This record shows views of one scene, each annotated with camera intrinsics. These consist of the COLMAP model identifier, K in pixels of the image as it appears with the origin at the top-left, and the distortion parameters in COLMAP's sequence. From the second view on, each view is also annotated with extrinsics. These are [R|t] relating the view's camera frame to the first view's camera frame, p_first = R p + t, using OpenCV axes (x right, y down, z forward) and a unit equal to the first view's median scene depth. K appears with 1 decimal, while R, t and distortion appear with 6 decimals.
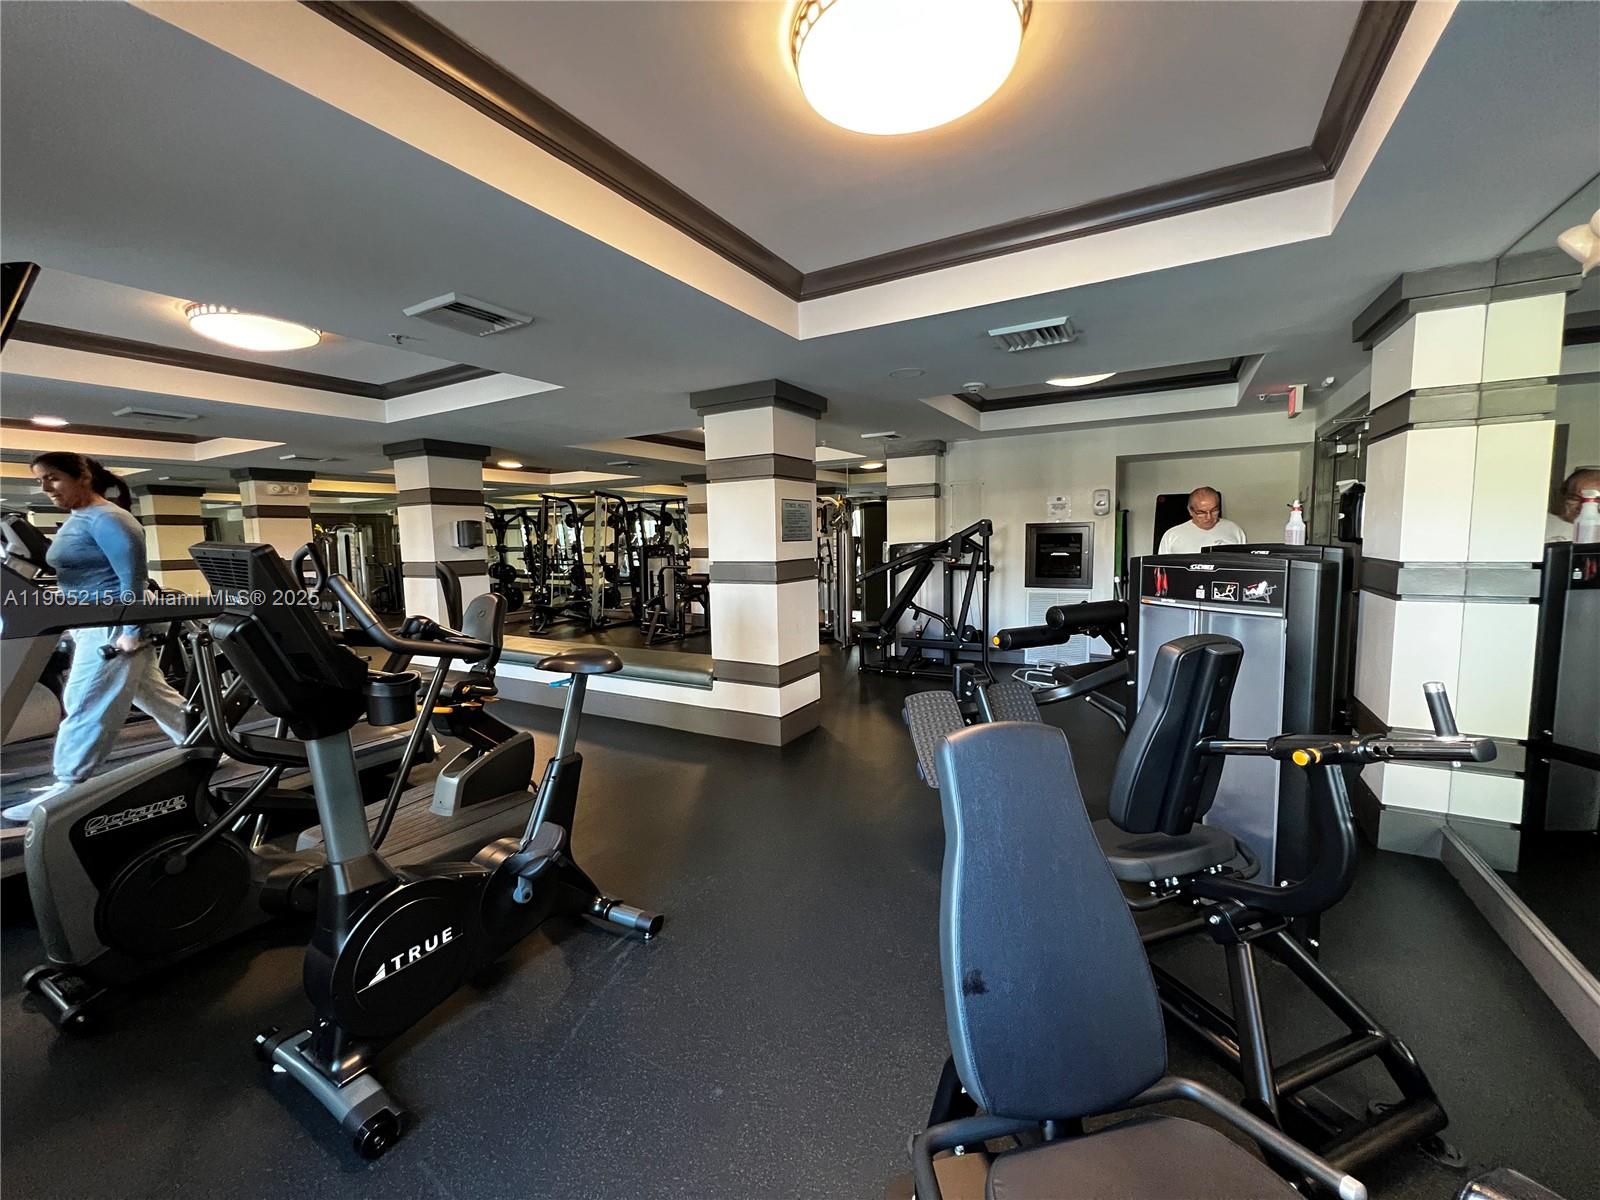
lens RADIAL K [[637.9, 0, 792.8], [0, 637.9, 596.5], [0, 0, 1]] dist [-0.000258, -0.000027]
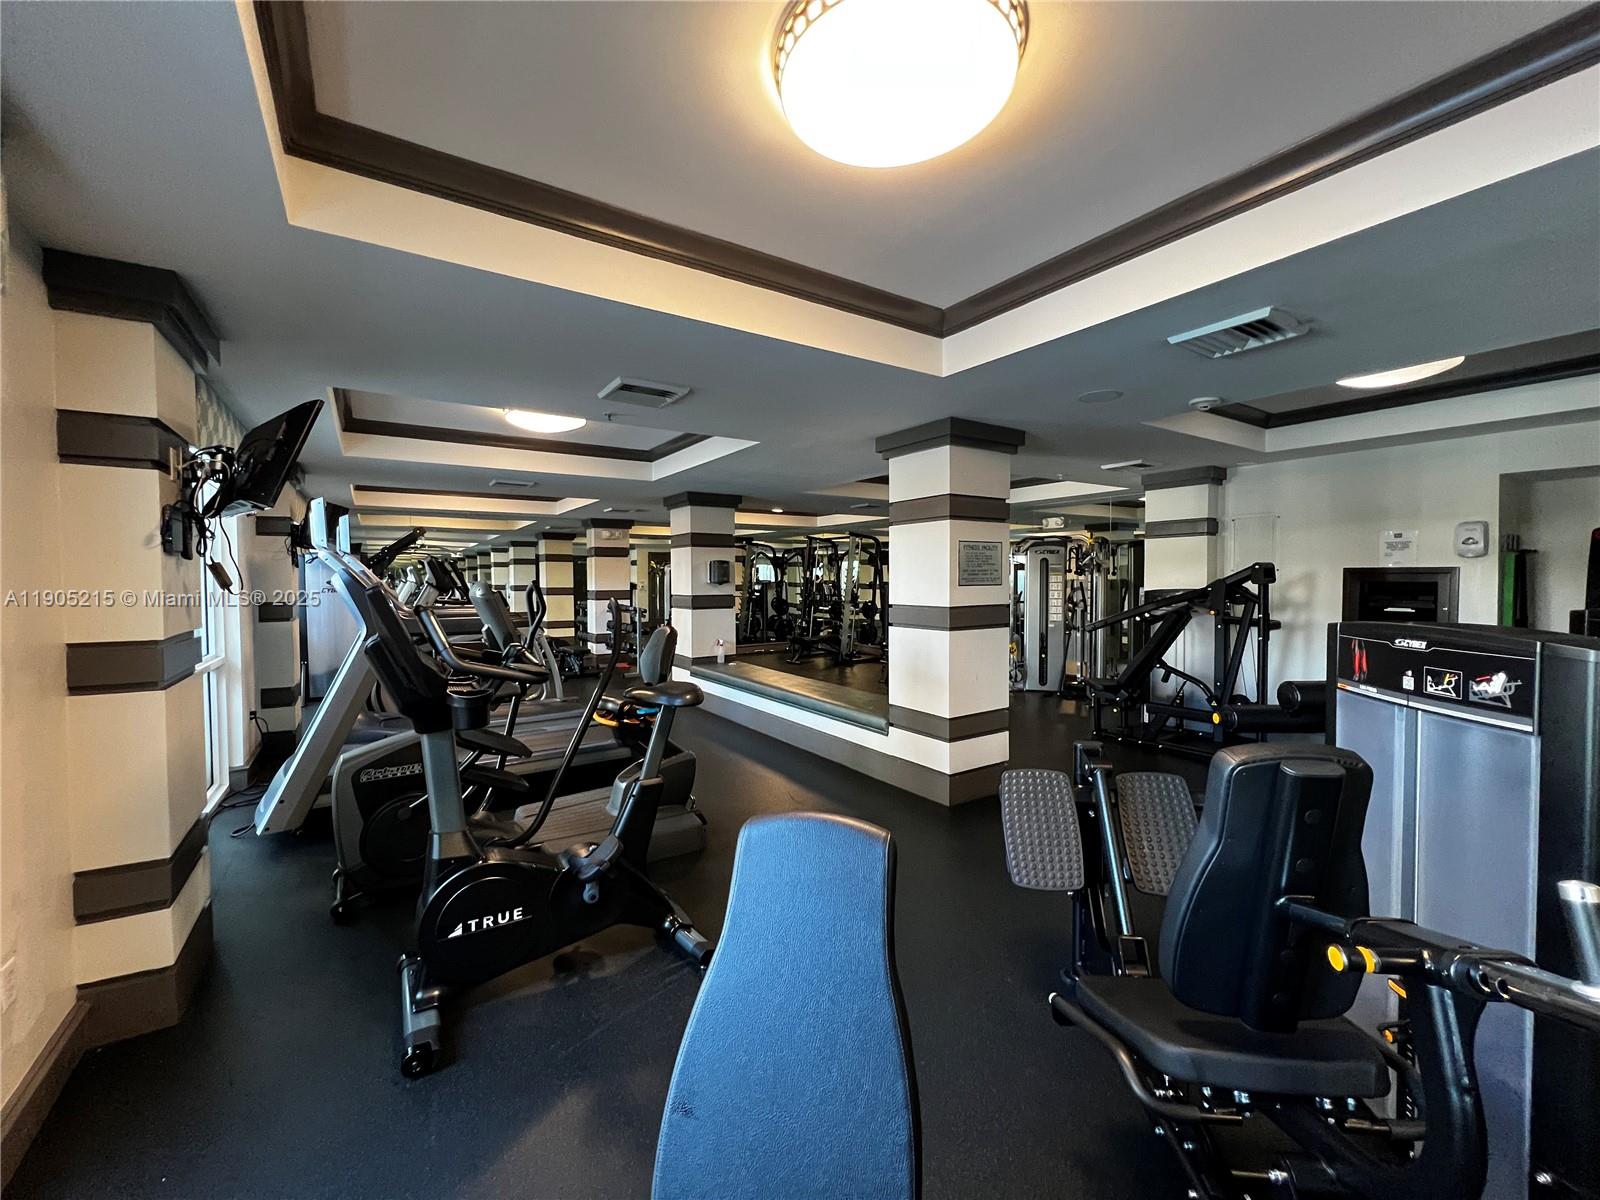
lens RADIAL K [[637.9, 0, 794.2], [0, 637.9, 596.4], [0, 0, 1]] dist [-0.000258, -0.000027]
pose [[0.895598, 0.030450, -0.443820, 0.182546], [-0.056010, 0.997434, -0.044592, -0.015032], [0.441323, 0.064795, 0.895006, 0.052484]]
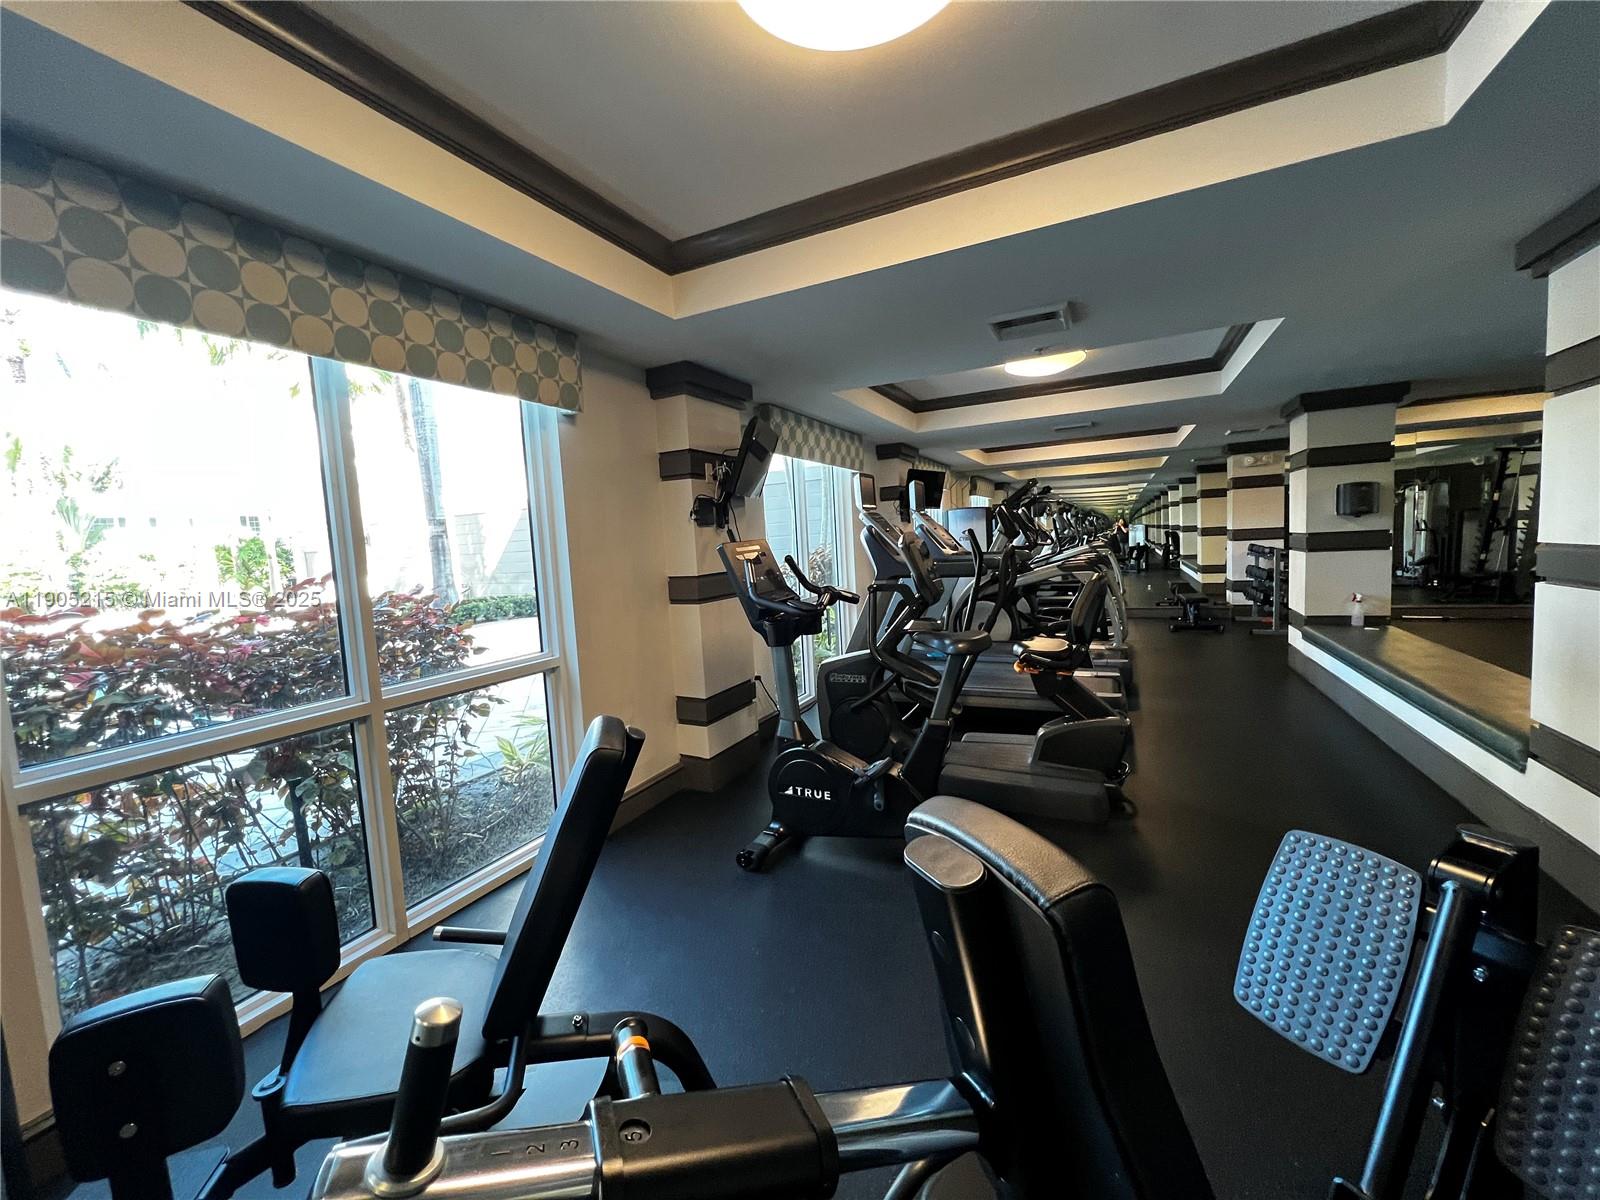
lens RADIAL K [[637.9, 0, 797.8], [0, 637.9, 592.8], [0, 0, 1]] dist [-0.000258, -0.000027]
pose [[0.068773, 0.098495, -0.992758, 0.390966], [-0.040462, 0.994571, 0.095871, -0.040237], [0.996811, 0.033575, 0.072385, 0.340438]]
